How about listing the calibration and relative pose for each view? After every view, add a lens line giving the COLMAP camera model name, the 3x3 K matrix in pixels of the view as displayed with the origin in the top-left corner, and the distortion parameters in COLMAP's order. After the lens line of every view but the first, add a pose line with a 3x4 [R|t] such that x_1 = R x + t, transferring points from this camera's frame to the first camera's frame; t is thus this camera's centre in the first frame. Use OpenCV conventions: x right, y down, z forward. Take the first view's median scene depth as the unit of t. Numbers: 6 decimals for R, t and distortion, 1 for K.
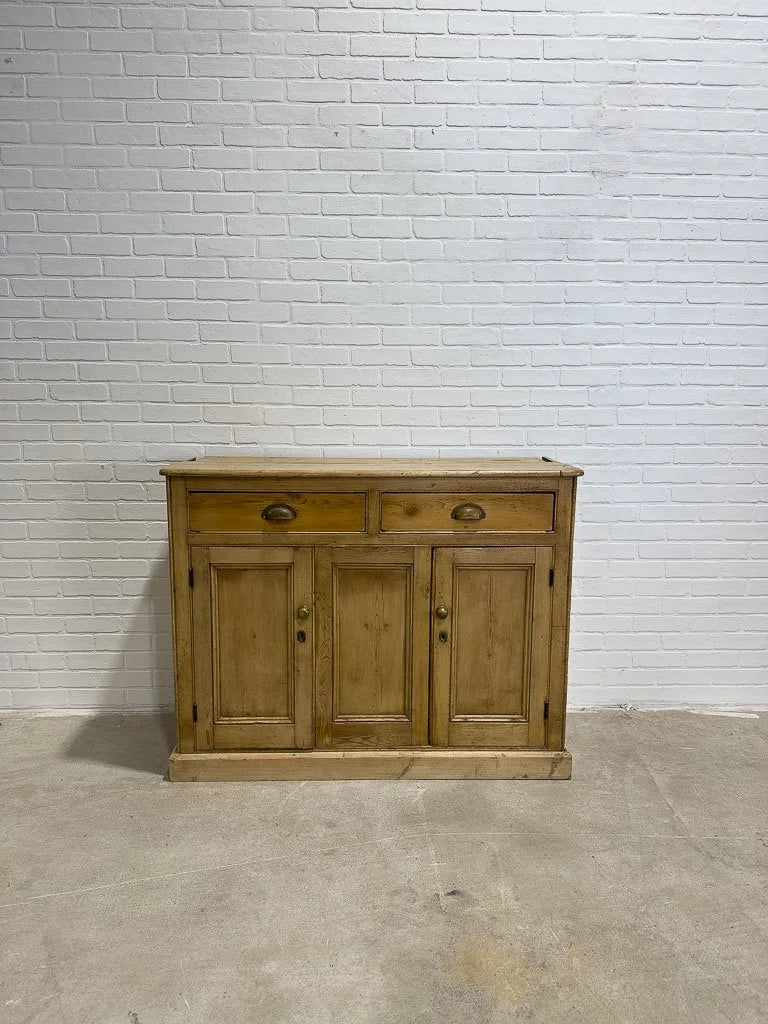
lens RADIAL K [[731.9, 0, 394.6], [0, 731.9, 538.3], [0, 0, 1]] dist [0.017164, -0.032855]
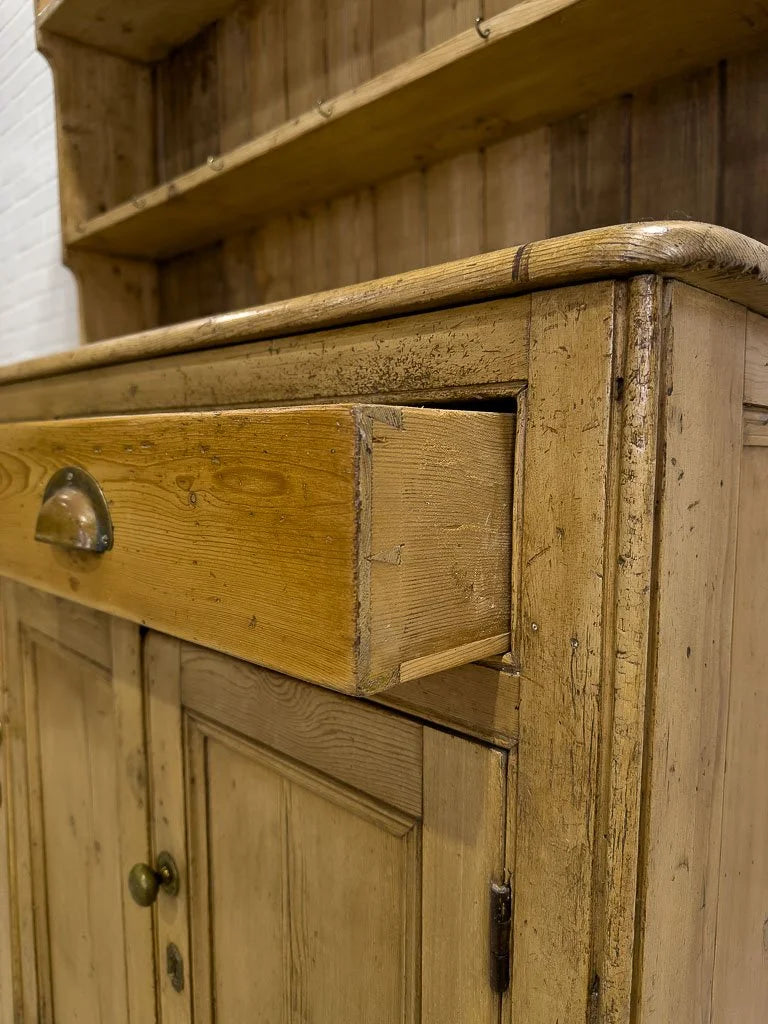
lens RADIAL K [[731.9, 0, 384.4], [0, 731.9, 520.9], [0, 0, 1]] dist [0.017164, -0.032855]
pose [[0.682357, 0.071877, -0.727477, 0.294510], [-0.142263, 0.989185, -0.035705, -0.027829], [0.717043, 0.127857, 0.685203, 0.831217]]
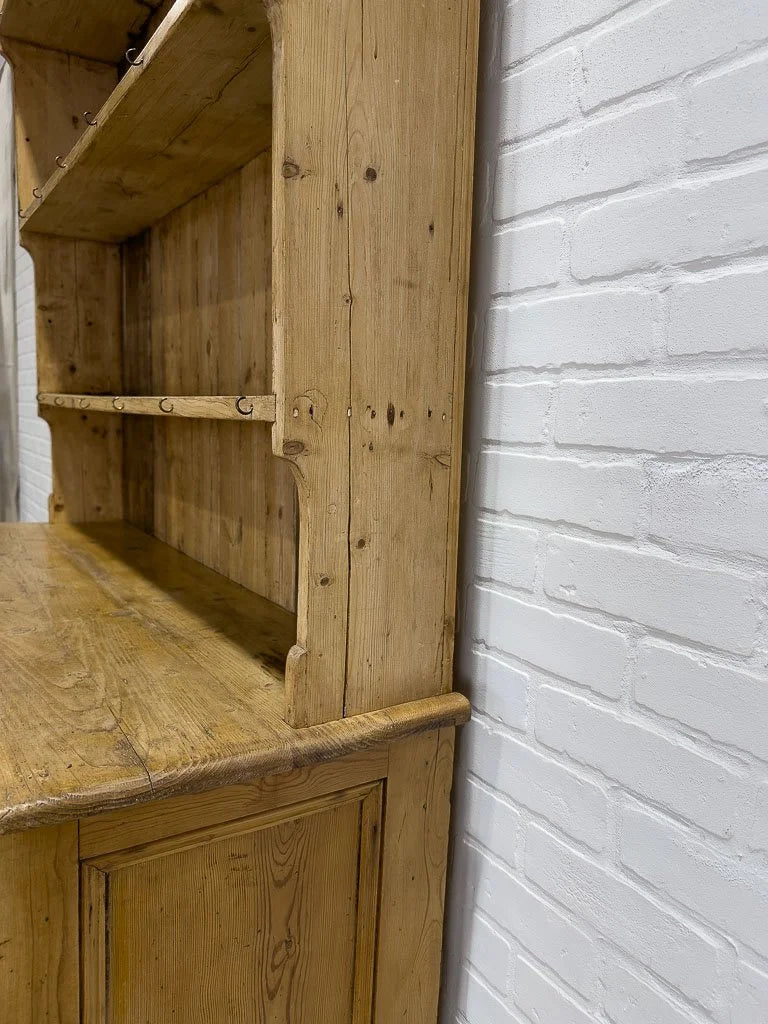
lens RADIAL K [[731.9, 0, 392.5], [0, 731.9, 521.1], [0, 0, 1]] dist [0.017164, -0.032855]
pose [[0.532614, 0.141348, -0.834472, 0.466974], [-0.211639, 0.976875, 0.030388, -0.201709], [0.819470, 0.160422, 0.550212, 0.924047]]
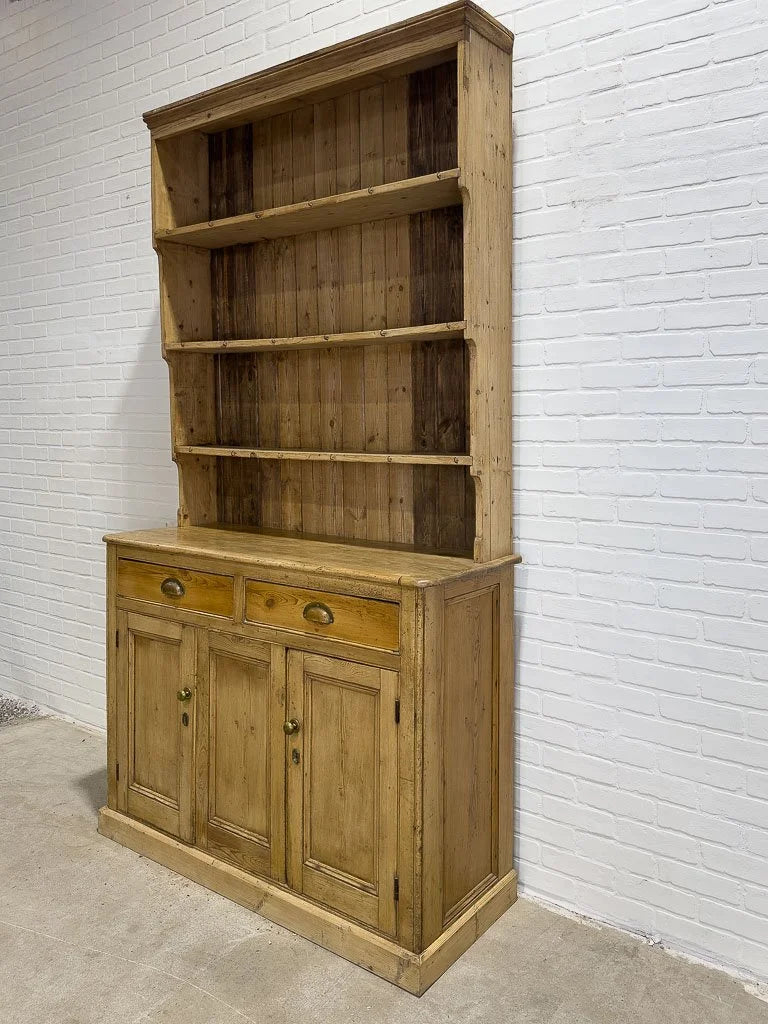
lens RADIAL K [[798.0, 0, 406.8], [0, 798.0, 470.7], [0, 0, 1]] dist [0.013732, -0.045944]
pose [[0.799919, 0.035384, -0.599064, 0.699007], [-0.123869, 0.986499, -0.107132, -0.107653], [0.587185, 0.159902, 0.793502, 0.276639]]
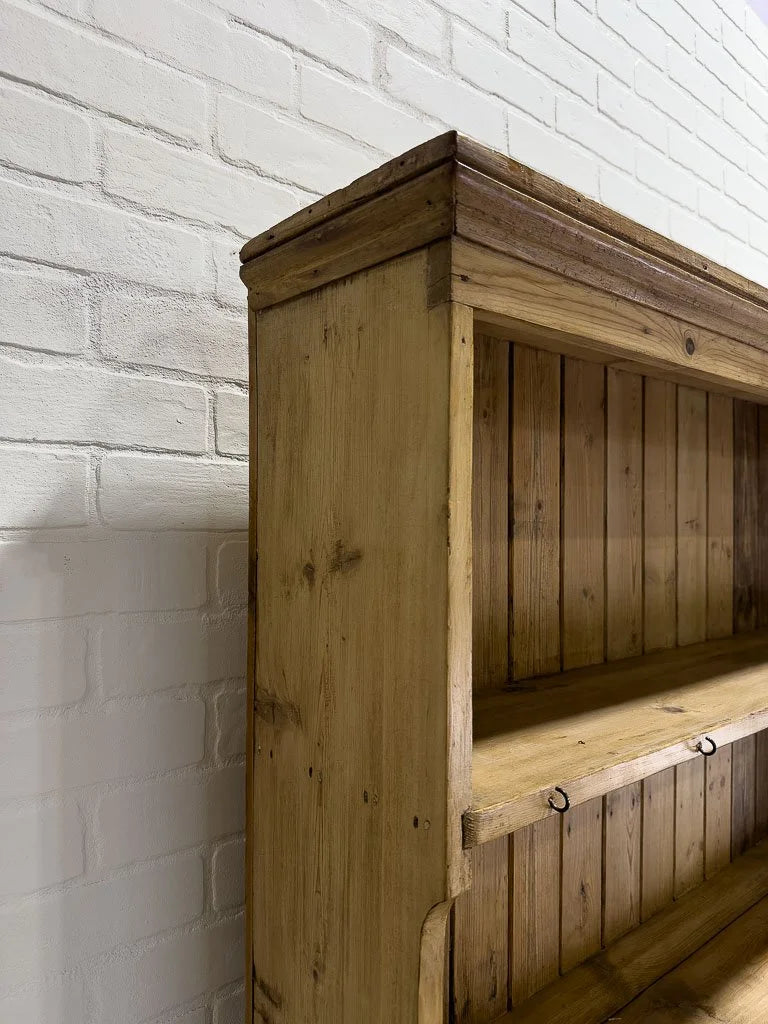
lens RADIAL K [[731.9, 0, 371.6], [0, 731.9, 532.6], [0, 0, 1]] dist [0.017164, -0.032855]
pose [[0.775479, -0.010154, 0.631292, -0.432845], [0.132579, 0.980197, -0.147095, -0.574268], [-0.617297, 0.197765, 0.761468, 0.782943]]
